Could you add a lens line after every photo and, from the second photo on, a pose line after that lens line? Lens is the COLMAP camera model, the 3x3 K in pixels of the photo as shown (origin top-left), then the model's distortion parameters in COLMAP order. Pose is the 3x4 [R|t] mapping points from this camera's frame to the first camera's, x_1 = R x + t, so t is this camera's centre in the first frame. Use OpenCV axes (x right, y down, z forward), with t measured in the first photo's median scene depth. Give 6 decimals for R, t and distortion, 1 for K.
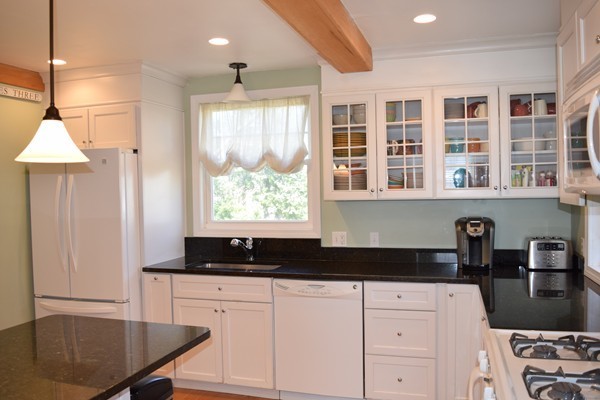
lens RADIAL K [[508.7, 0, 300.0], [0, 508.7, 200.0], [0, 0, 1]] dist [-0.100511, -0.000470]
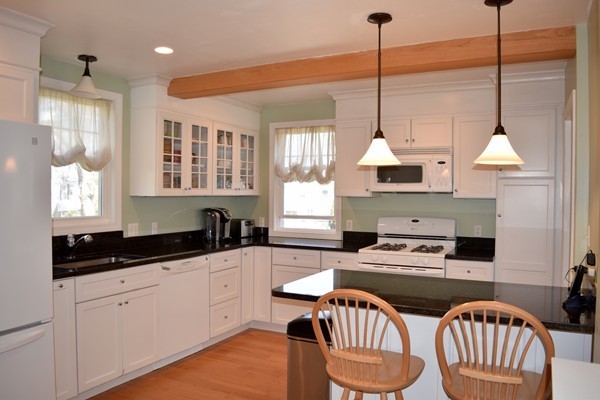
lens RADIAL K [[470.2, 0, 300.0], [0, 470.2, 200.0], [0, 0, 1]] dist [-0.091761, 0.008557]
pose [[0.181686, 0.002192, 0.983354, -1.007989], [0.008281, 0.999959, -0.003758, 0.017232], [-0.983322, 0.008826, 0.181661, 0.475220]]
